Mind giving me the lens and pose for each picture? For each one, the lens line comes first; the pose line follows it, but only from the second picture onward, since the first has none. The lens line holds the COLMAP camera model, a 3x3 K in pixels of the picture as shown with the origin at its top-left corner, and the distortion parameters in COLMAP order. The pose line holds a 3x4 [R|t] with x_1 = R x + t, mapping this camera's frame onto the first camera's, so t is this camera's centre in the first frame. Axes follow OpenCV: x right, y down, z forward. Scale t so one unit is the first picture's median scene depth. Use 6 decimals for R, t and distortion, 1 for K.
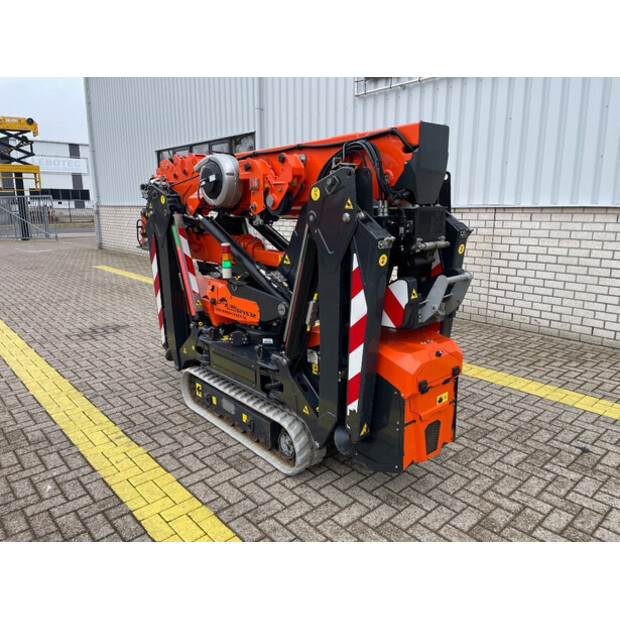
lens RADIAL K [[465.4, 0, 307.1], [0, 465.4, 305.5], [0, 0, 1]] dist [0.091050, -0.116917]
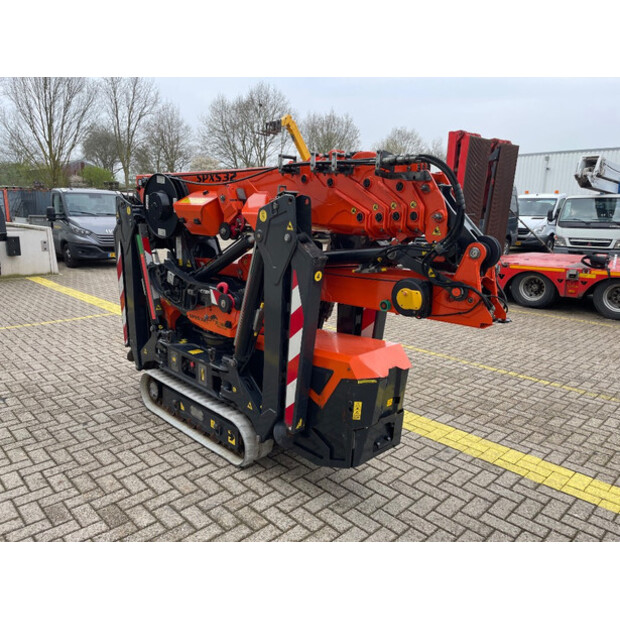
lens RADIAL K [[465.4, 0, 310.9], [0, 465.4, 307.8], [0, 0, 1]] dist [0.091050, -0.116917]
pose [[-0.998858, 0.000869, -0.047760, -0.114290], [-0.018667, 0.913234, 0.407009, -0.252103], [0.043970, 0.407435, -0.912175, 1.109639]]
